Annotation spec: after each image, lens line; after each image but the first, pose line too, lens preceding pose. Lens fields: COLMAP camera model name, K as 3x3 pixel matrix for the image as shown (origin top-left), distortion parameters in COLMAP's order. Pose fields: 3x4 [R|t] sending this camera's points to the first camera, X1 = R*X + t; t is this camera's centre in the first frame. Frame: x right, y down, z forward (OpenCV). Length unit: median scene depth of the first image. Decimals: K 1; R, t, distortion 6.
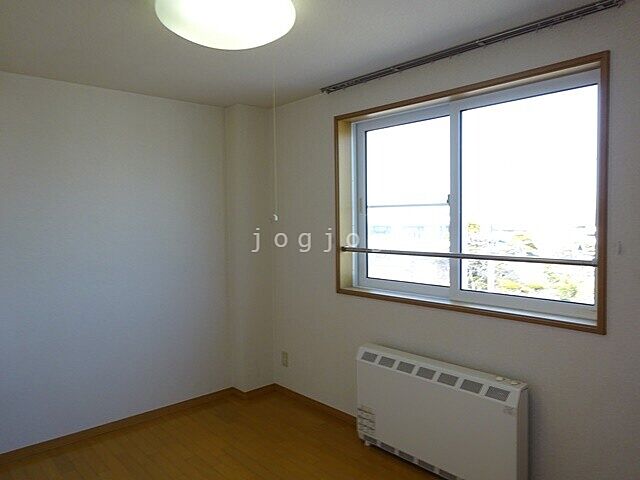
lens RADIAL K [[444.0, 0, 320.0], [0, 444.0, 240.0], [0, 0, 1]] dist [0.002077, 0.002588]
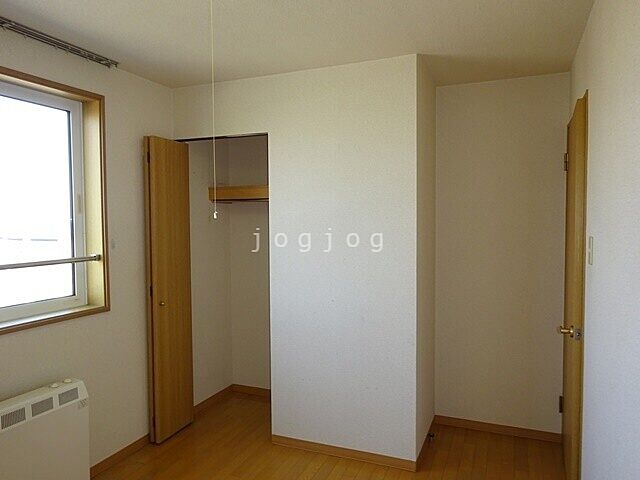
lens RADIAL K [[444.0, 0, 320.0], [0, 444.0, 240.0], [0, 0, 1]] dist [0.002077, 0.002588]
pose [[-0.381242, -0.024133, 0.924160, -0.760614], [0.059935, 0.996911, 0.050758, -0.024376], [-0.922531, 0.074740, -0.378618, 0.852328]]
